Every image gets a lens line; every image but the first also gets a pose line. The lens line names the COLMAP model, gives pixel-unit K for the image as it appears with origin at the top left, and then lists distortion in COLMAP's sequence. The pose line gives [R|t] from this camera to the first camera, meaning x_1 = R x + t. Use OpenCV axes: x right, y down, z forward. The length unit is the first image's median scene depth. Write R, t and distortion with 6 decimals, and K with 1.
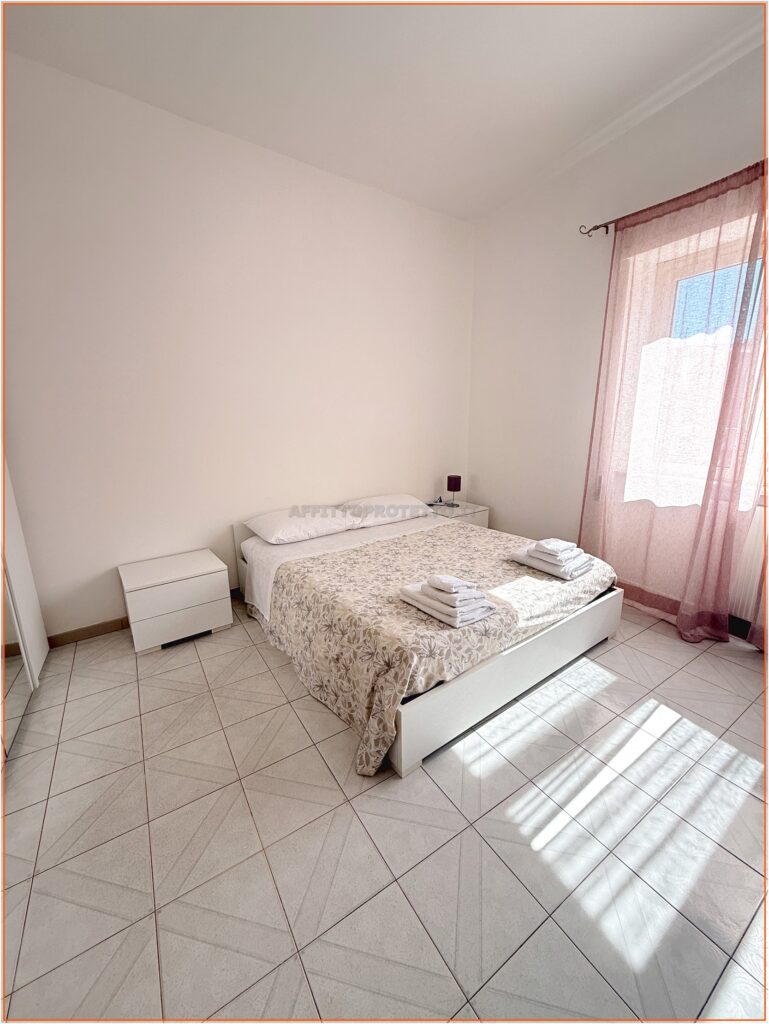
lens RADIAL K [[406.0, 0, 385.0], [0, 406.0, 508.9], [0, 0, 1]] dist [0.000129, -0.000329]
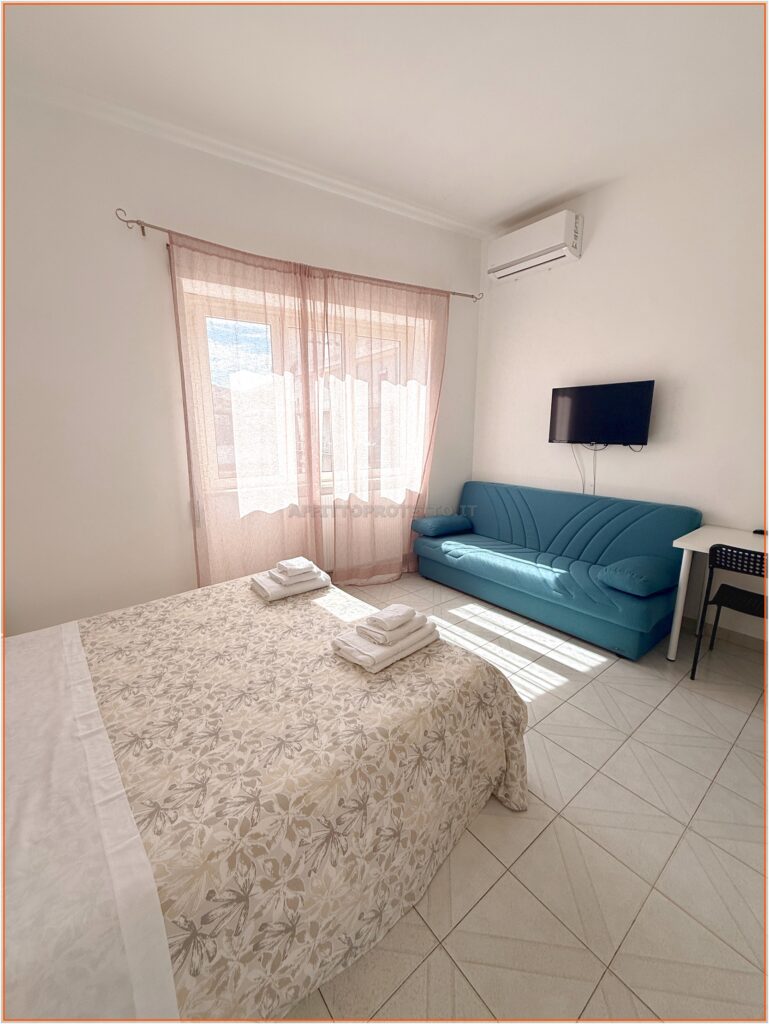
lens RADIAL K [[406.0, 0, 385.0], [0, 406.0, 508.9], [0, 0, 1]] dist [0.000129, -0.000329]
pose [[-0.092885, -0.180116, 0.979250, -0.662900], [0.233279, 0.952191, 0.197266, -0.223409], [-0.967964, 0.246761, -0.046426, 0.940896]]
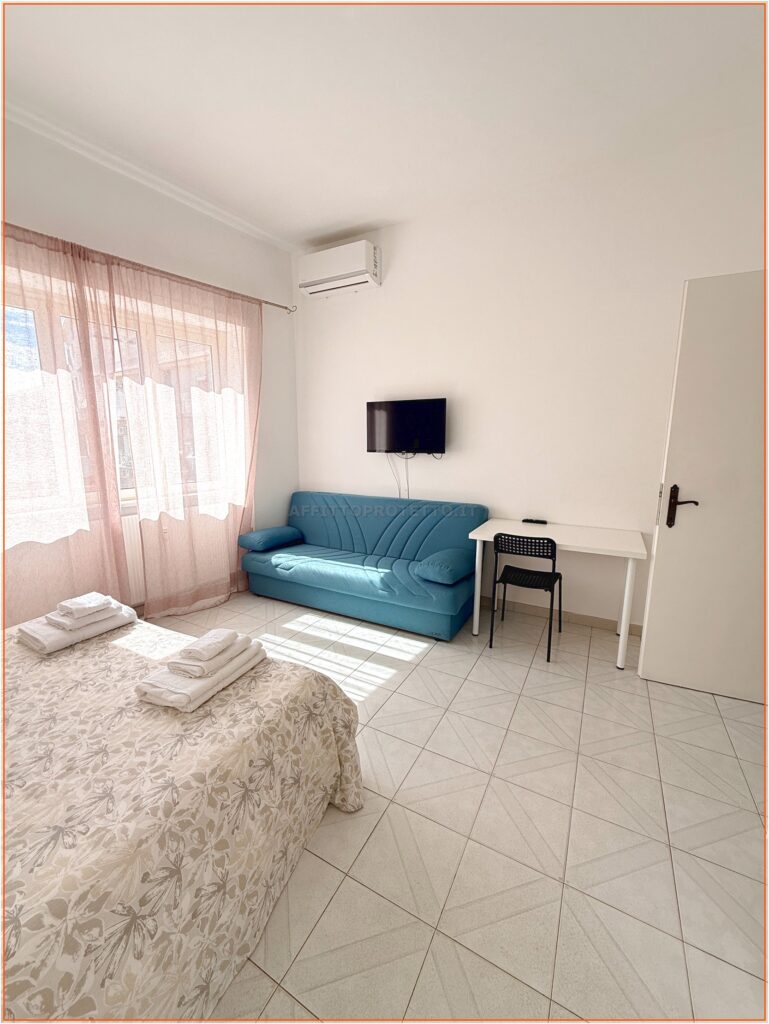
lens RADIAL K [[406.0, 0, 385.0], [0, 406.0, 508.9], [0, 0, 1]] dist [0.000129, -0.000329]
pose [[-0.475330, -0.135347, 0.869335, -0.666873], [0.209408, 0.942295, 0.261205, -0.211875], [-0.854523, 0.306204, -0.419558, 0.903628]]
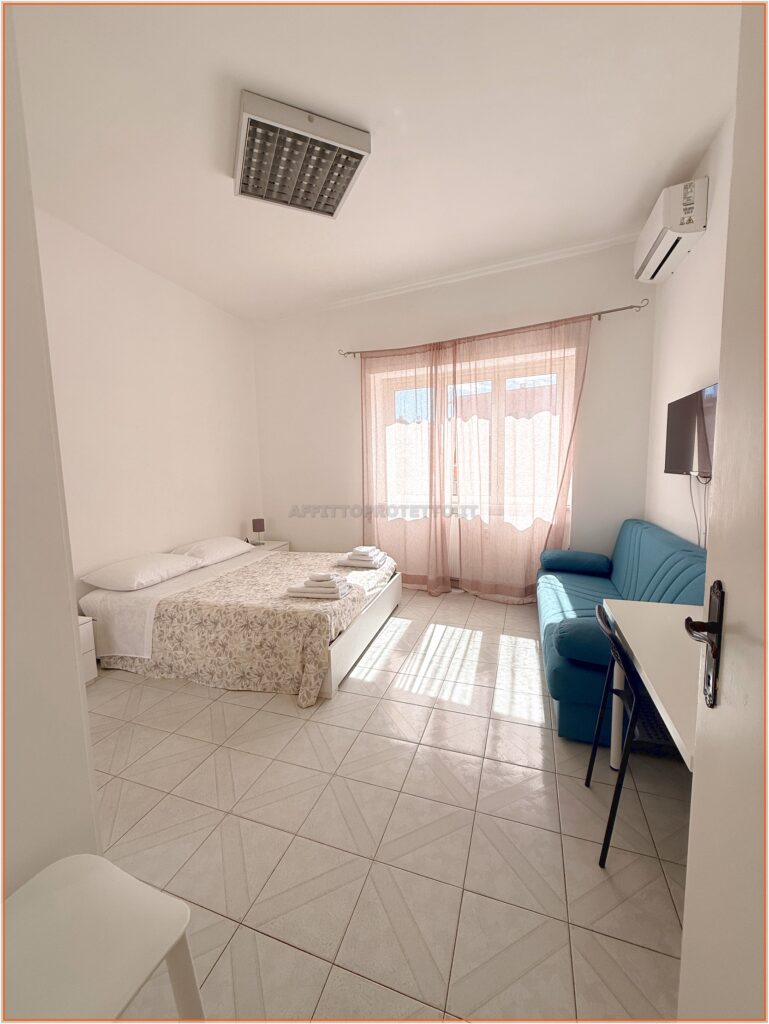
lens RADIAL K [[406.0, 0, 385.0], [0, 406.0, 508.9], [0, 0, 1]] dist [0.000129, -0.000329]
pose [[0.789197, -0.069262, 0.610222, -0.529278], [0.150942, 0.985018, -0.083409, 0.091905], [-0.595303, 0.157934, 0.787827, -0.337359]]
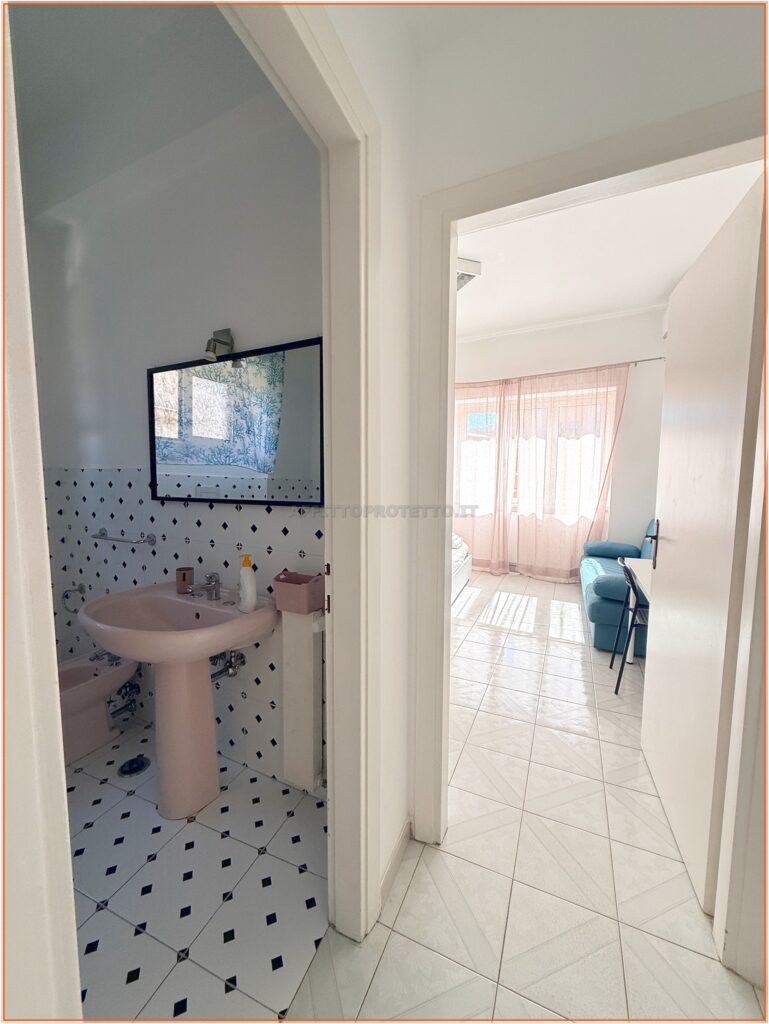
lens RADIAL K [[409.5, 0, 387.4], [0, 409.5, 510.5], [0, 0, 1]] dist [0.000056, -0.000114]
pose [[0.838139, -0.031401, 0.544552, -1.125526], [0.107409, 0.988296, -0.108329, 0.188020], [-0.534777, 0.149285, 0.831702, -0.682961]]
